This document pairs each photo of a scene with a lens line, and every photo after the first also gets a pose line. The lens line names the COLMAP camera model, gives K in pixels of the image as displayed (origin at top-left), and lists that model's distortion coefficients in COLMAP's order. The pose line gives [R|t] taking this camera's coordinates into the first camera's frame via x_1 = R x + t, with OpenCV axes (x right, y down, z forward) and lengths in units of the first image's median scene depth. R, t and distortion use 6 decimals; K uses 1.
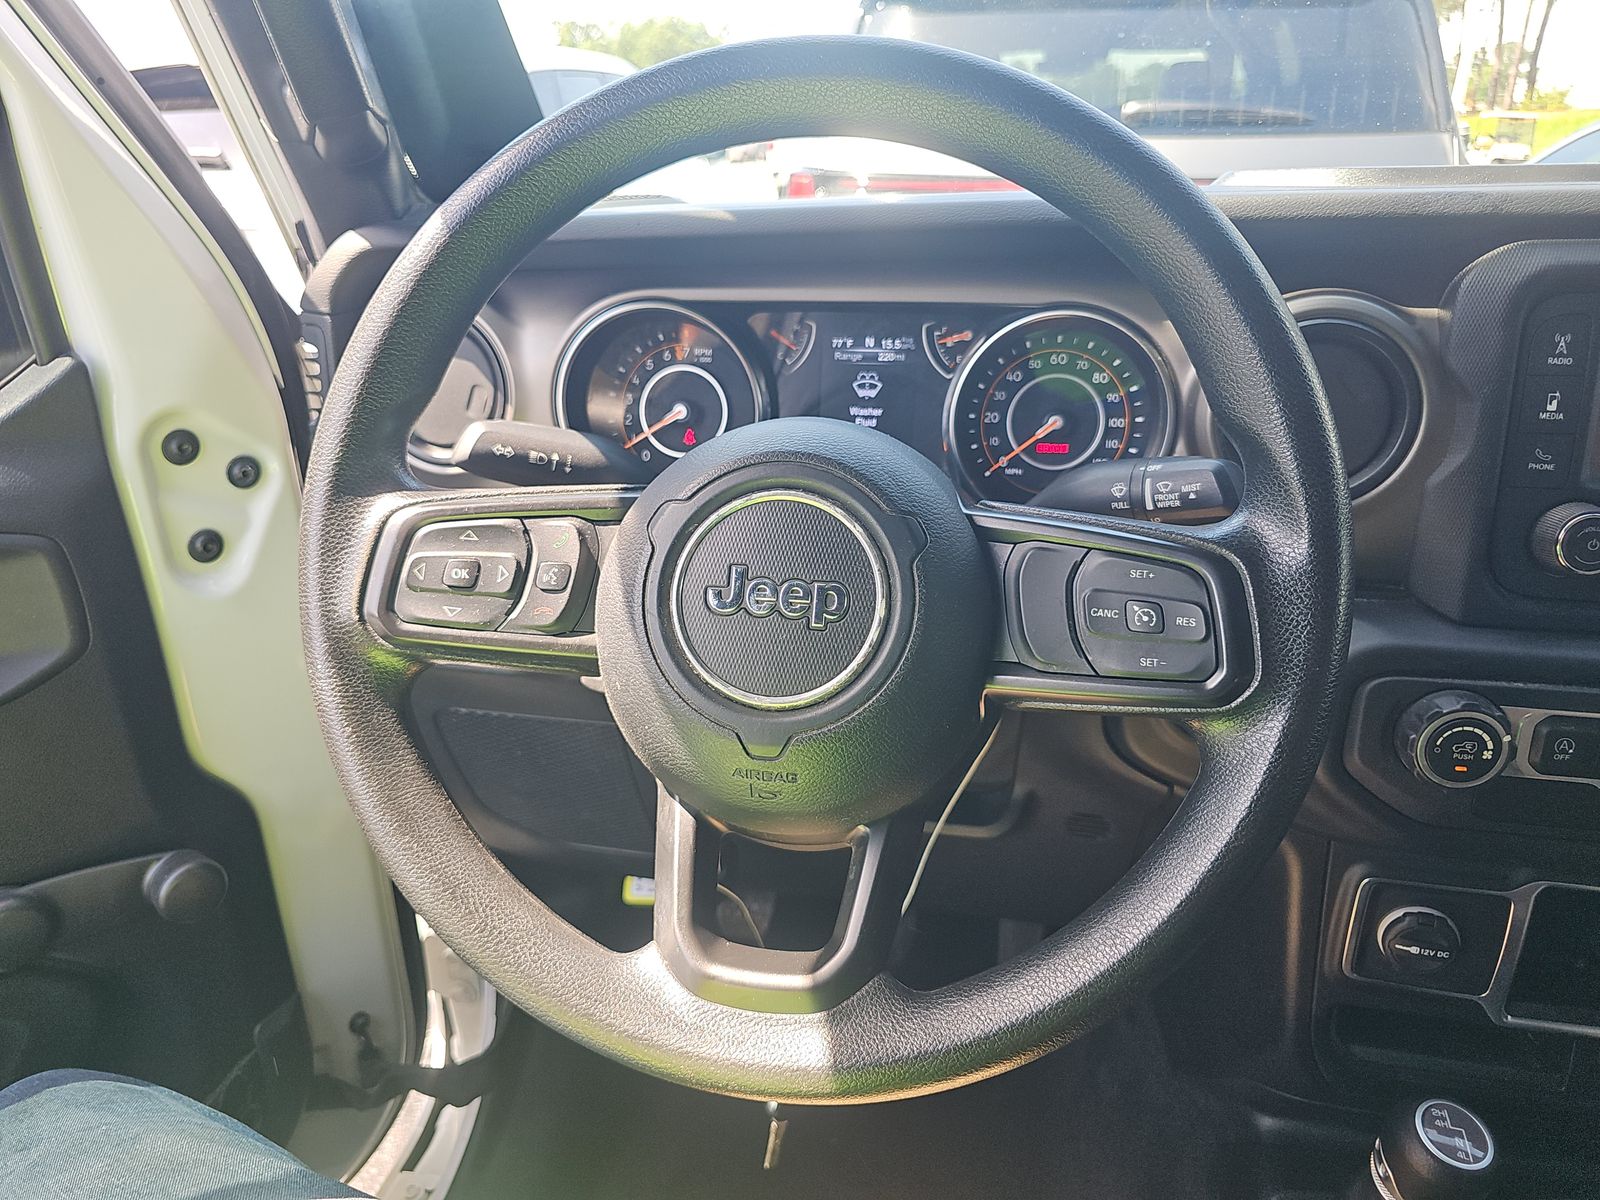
lens RADIAL K [[1051.4, 0, 755.4], [0, 1051.4, 604.2], [0, 0, 1]] dist [-0.051526, 0.006683]
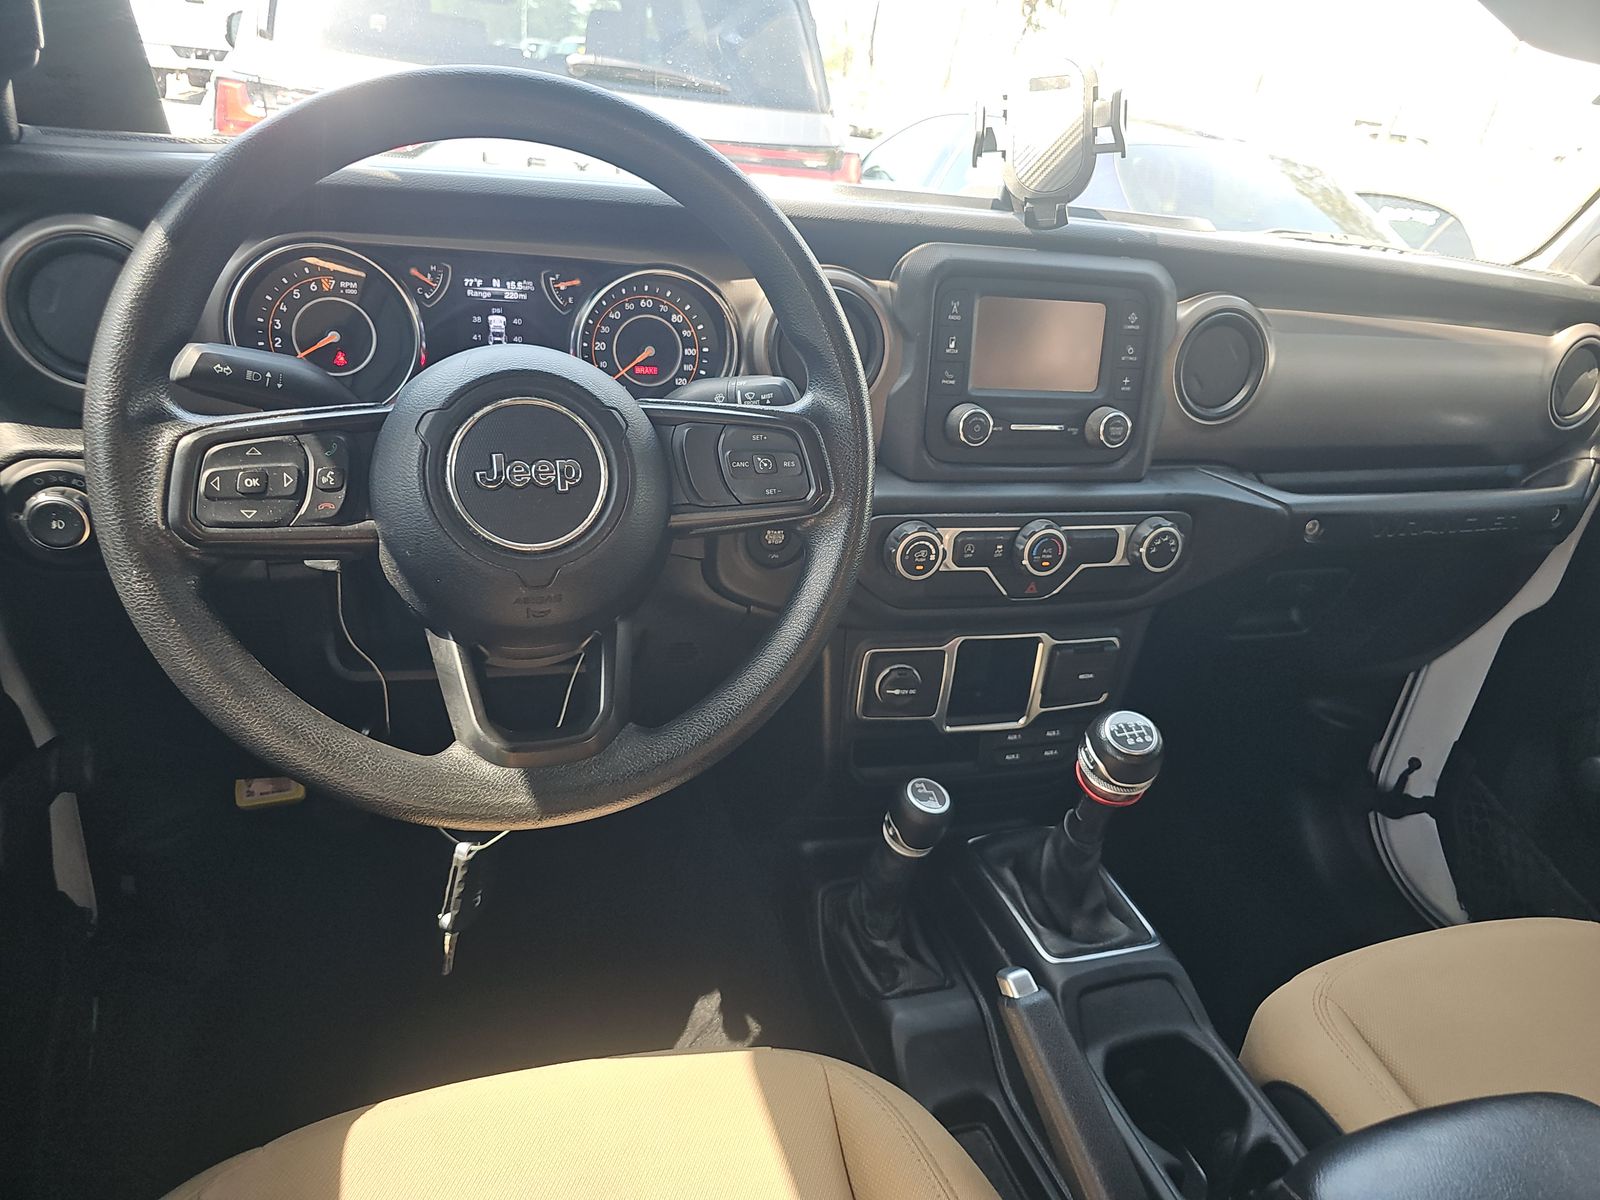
lens RADIAL K [[1075.1, 0, 800.0], [0, 1075.1, 600.0], [0, 0, 1]] dist [-0.001147, 0.000687]
pose [[0.848116, -0.111350, 0.517978, -0.304288], [0.069008, 0.992553, 0.100380, 0.019320], [-0.525298, -0.049389, 0.849484, -0.301344]]
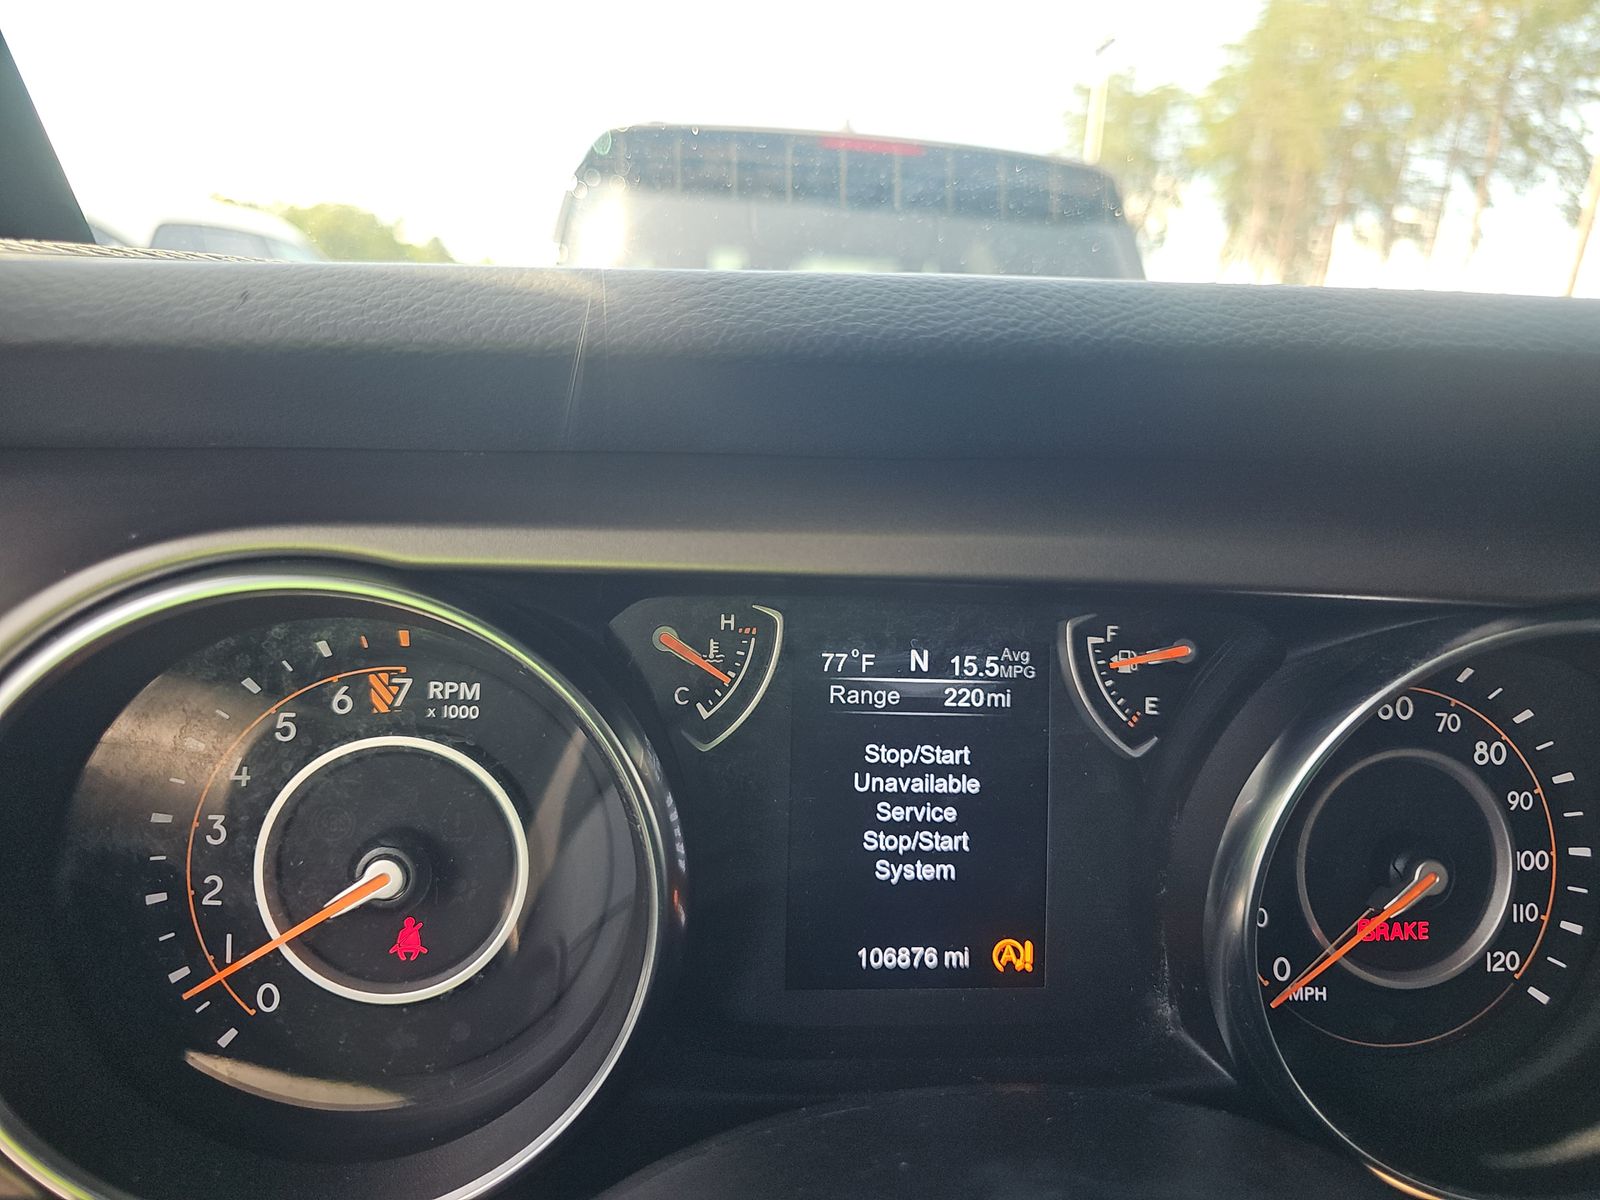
lens RADIAL K [[1051.4, 0, 755.4], [0, 1051.4, 604.2], [0, 0, 1]] dist [-0.051526, 0.006683]
pose [[0.946453, -0.005697, 0.322792, -0.073101], [0.056163, 0.987504, -0.147246, -0.232406], [-0.317919, 0.157491, 0.934946, 0.707070]]
